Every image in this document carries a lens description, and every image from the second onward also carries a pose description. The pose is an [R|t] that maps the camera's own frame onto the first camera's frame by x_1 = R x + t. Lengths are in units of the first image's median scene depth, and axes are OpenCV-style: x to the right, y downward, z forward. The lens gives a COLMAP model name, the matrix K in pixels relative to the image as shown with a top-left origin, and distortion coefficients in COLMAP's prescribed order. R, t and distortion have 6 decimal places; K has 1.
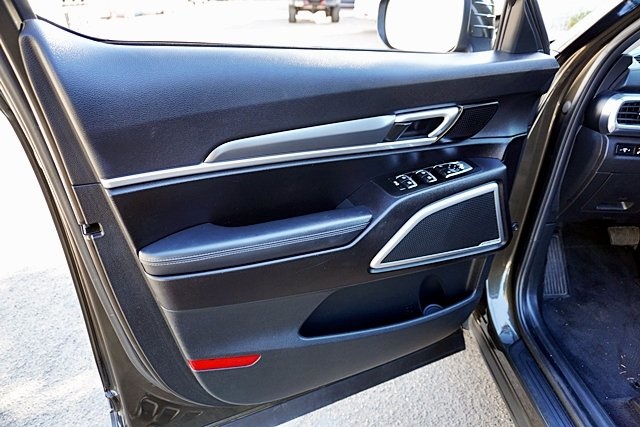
lens RADIAL K [[430.2, 0, 320.0], [0, 430.2, 213.5], [0, 0, 1]] dist [-0.011111, 0.000400]
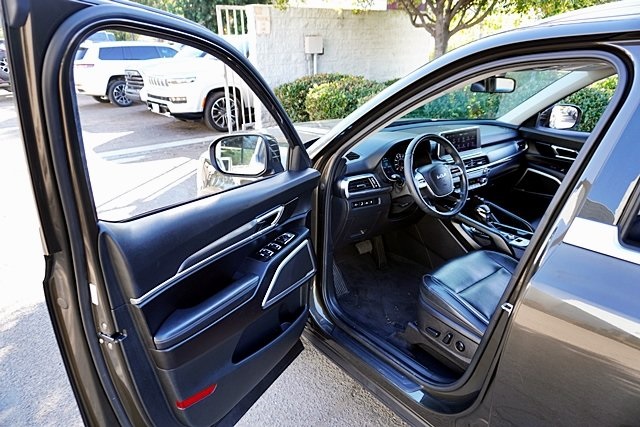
lens RADIAL K [[430.2, 0, 320.0], [0, 430.2, 213.5], [0, 0, 1]] dist [-0.011111, 0.000400]
pose [[0.816665, -0.213868, 0.536021, -0.455720], [0.277991, 0.959725, -0.040617, -0.081486], [-0.505746, 0.182179, 0.843227, -0.528280]]
